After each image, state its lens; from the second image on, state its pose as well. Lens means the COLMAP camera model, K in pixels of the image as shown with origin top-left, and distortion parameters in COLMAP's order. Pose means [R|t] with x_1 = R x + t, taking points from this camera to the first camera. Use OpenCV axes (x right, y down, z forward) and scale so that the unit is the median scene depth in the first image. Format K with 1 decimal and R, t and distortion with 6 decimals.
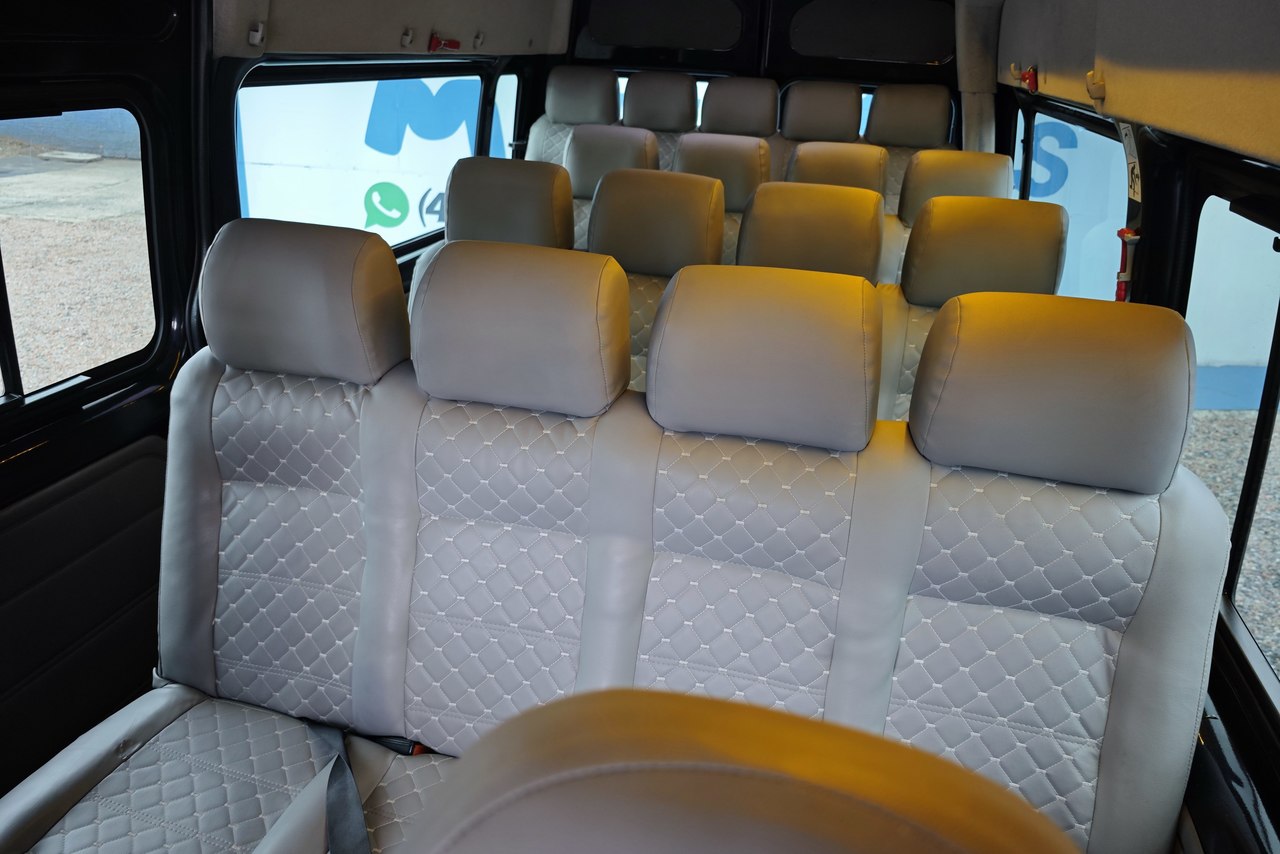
lens RADIAL K [[880.9, 0, 640.0], [0, 880.9, 427.0], [0, 0, 1]] dist [-0.005523, -0.002166]
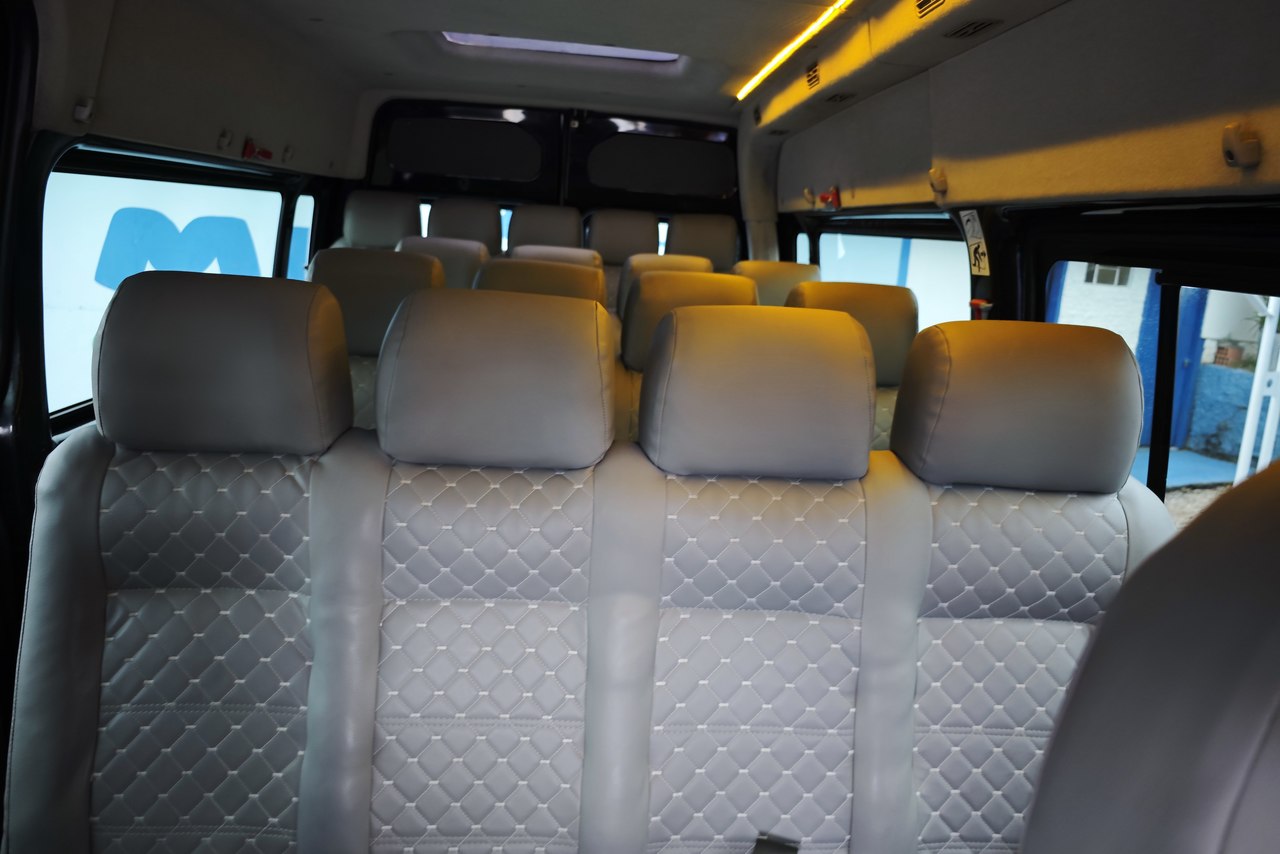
lens RADIAL K [[885.9, 0, 640.0], [0, 885.9, 427.0], [0, 0, 1]] dist [-0.011083, -0.001529]
pose [[0.954185, -0.045287, 0.295771, -0.258134], [0.095541, 0.982848, -0.157737, 0.093064], [-0.283555, 0.178768, 0.942146, 0.083355]]
